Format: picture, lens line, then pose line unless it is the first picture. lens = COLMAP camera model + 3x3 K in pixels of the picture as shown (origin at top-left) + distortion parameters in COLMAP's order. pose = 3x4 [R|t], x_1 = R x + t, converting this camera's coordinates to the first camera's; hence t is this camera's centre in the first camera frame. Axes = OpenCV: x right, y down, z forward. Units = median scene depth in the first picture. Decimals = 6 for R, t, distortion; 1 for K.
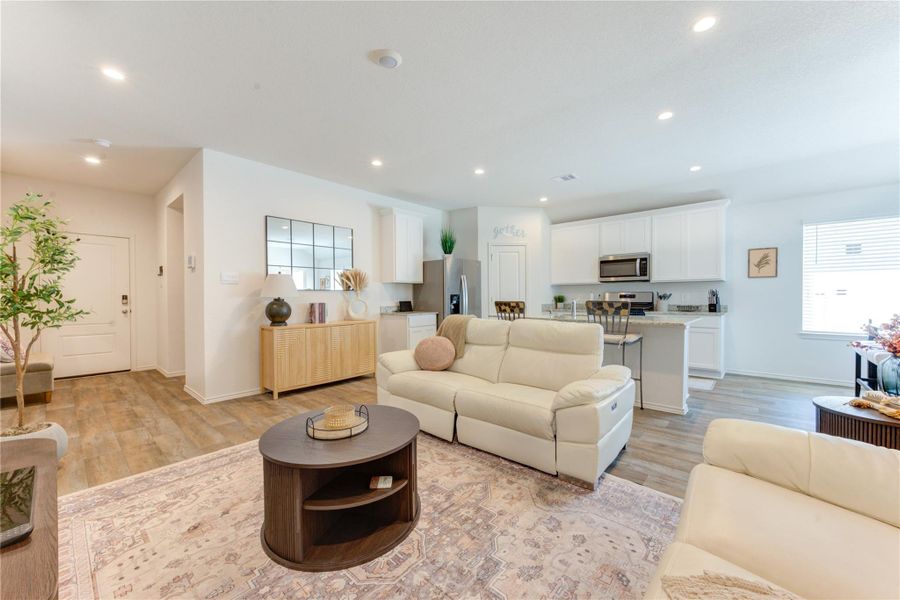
lens RADIAL K [[355.4, 0, 443.3], [0, 355.4, 302.7], [0, 0, 1]] dist [0.000698, -0.000273]
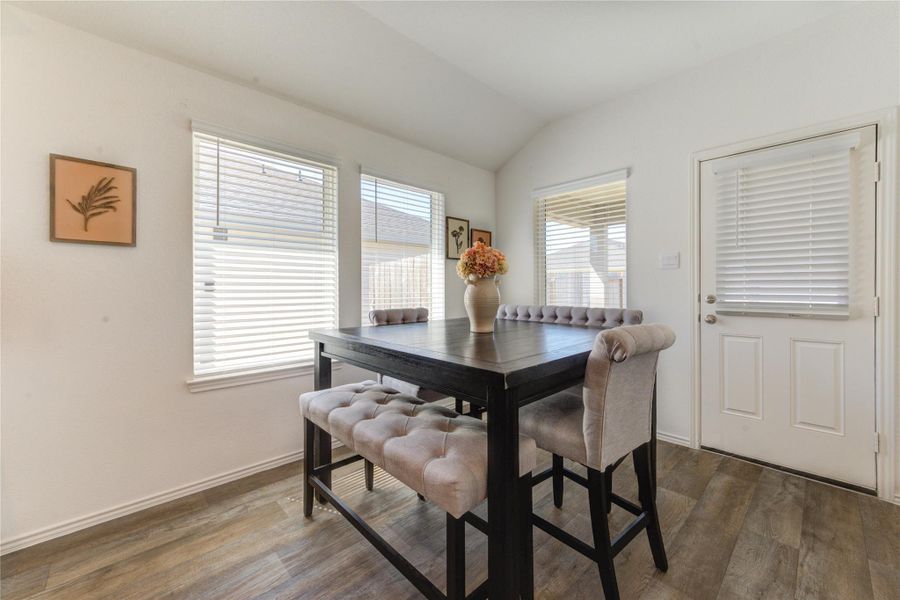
lens RADIAL K [[355.4, 0, 451.7], [0, 355.4, 289.4], [0, 0, 1]] dist [0.000698, -0.000273]
pose [[0.069137, 0.004149, 0.997599, 0.570032], [0.016759, 0.999845, -0.005320, -0.017180], [-0.997466, 0.017086, 0.069057, 0.624050]]
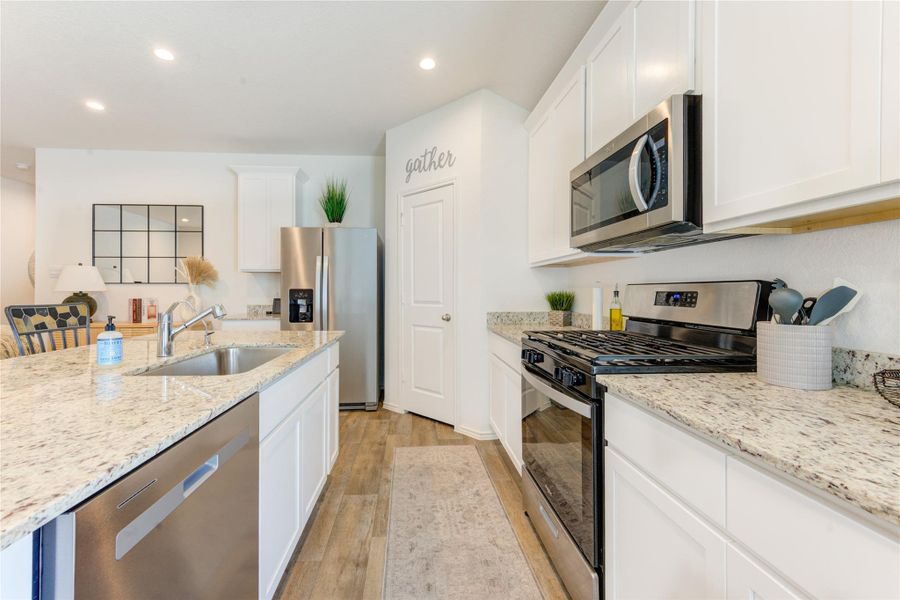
lens RADIAL K [[355.4, 0, 428.3], [0, 355.4, 288.5], [0, 0, 1]] dist [0.000698, -0.000273]
pose [[0.717157, 0.003046, -0.696905, 0.701835], [-0.018574, 0.999719, -0.014744, -0.022220], [0.696664, 0.023518, 0.717012, 0.852438]]
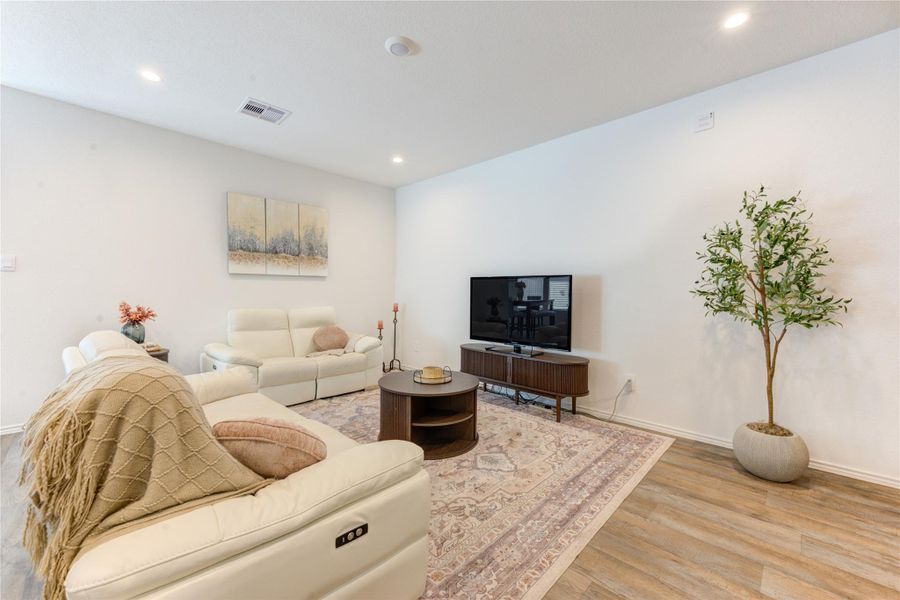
lens RADIAL K [[355.4, 0, 446.2], [0, 355.4, 304.9], [0, 0, 1]] dist [0.000698, -0.000273]
pose [[-0.999635, -0.004764, 0.026592, -0.153464], [-0.003458, 0.998794, 0.048968, -0.015328], [-0.026793, 0.048858, -0.998446, 0.982571]]
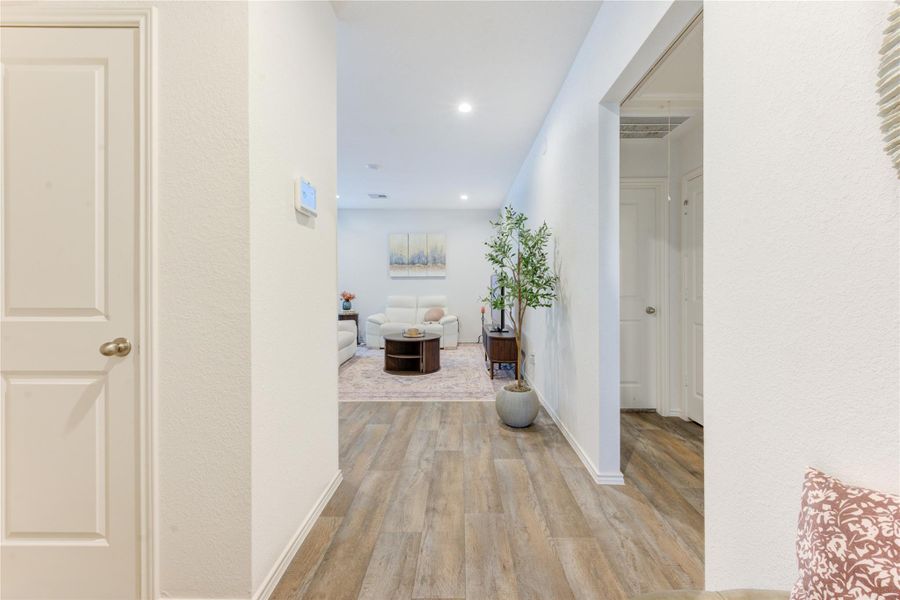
lens RADIAL K [[355.4, 0, 465.7], [0, 355.4, 292.8], [0, 0, 1]] dist [0.000698, -0.000273]
pose [[-0.684885, -0.012163, 0.728549, -0.984985], [0.015181, 0.999405, 0.030956, -0.019804], [-0.728493, 0.032262, -0.684294, 0.998905]]
